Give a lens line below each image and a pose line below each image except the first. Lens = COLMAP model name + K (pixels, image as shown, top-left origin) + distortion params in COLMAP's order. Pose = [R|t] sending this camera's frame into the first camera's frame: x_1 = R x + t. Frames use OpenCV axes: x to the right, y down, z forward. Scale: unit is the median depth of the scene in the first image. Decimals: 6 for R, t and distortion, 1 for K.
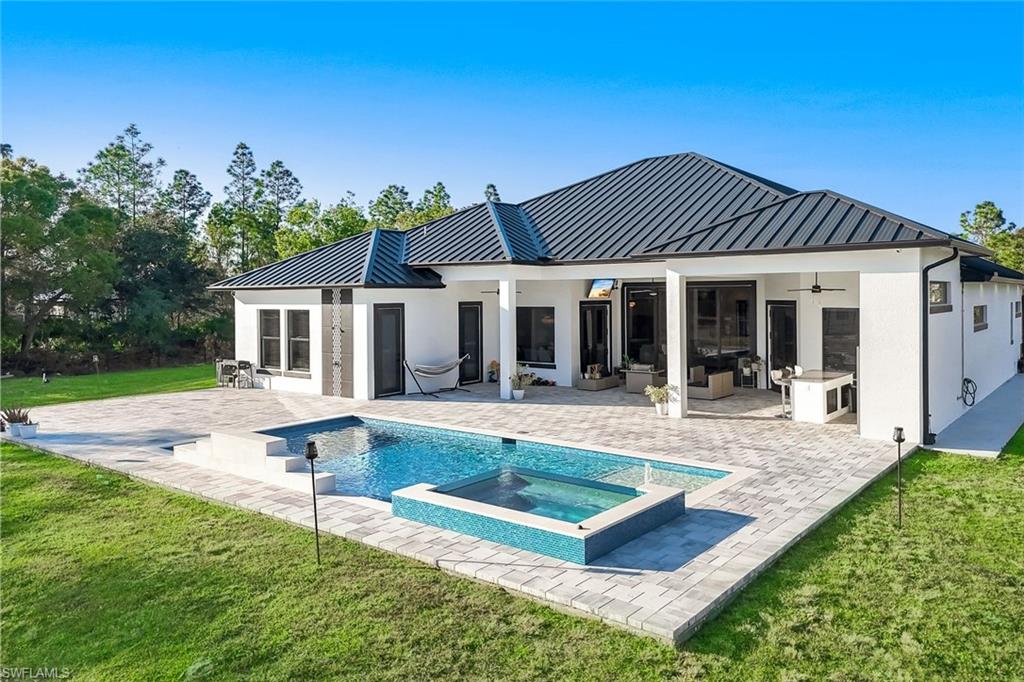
lens RADIAL K [[728.4, 0, 512.0], [0, 728.4, 341.0], [0, 0, 1]] dist [0.066059, -0.050619]
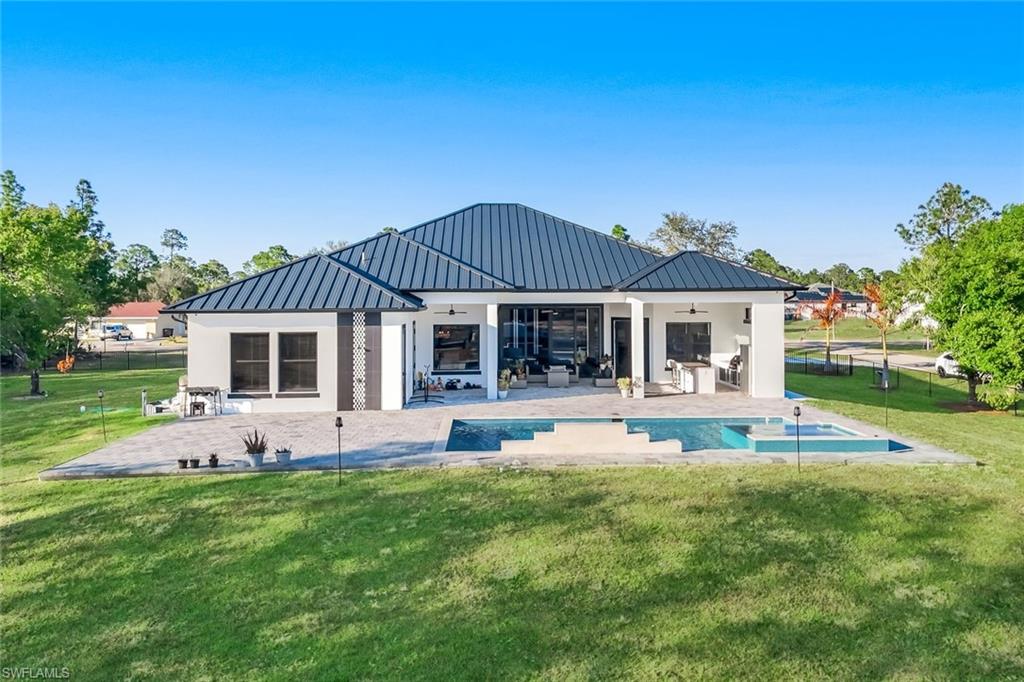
lens RADIAL K [[728.4, 0, 512.0], [0, 728.4, 341.0], [0, 0, 1]] dist [0.066059, -0.050619]
pose [[0.777142, -0.033737, 0.628420, -0.709133], [0.040457, 0.999175, 0.003609, -0.021622], [-0.628024, 0.022619, 0.777865, 0.003468]]
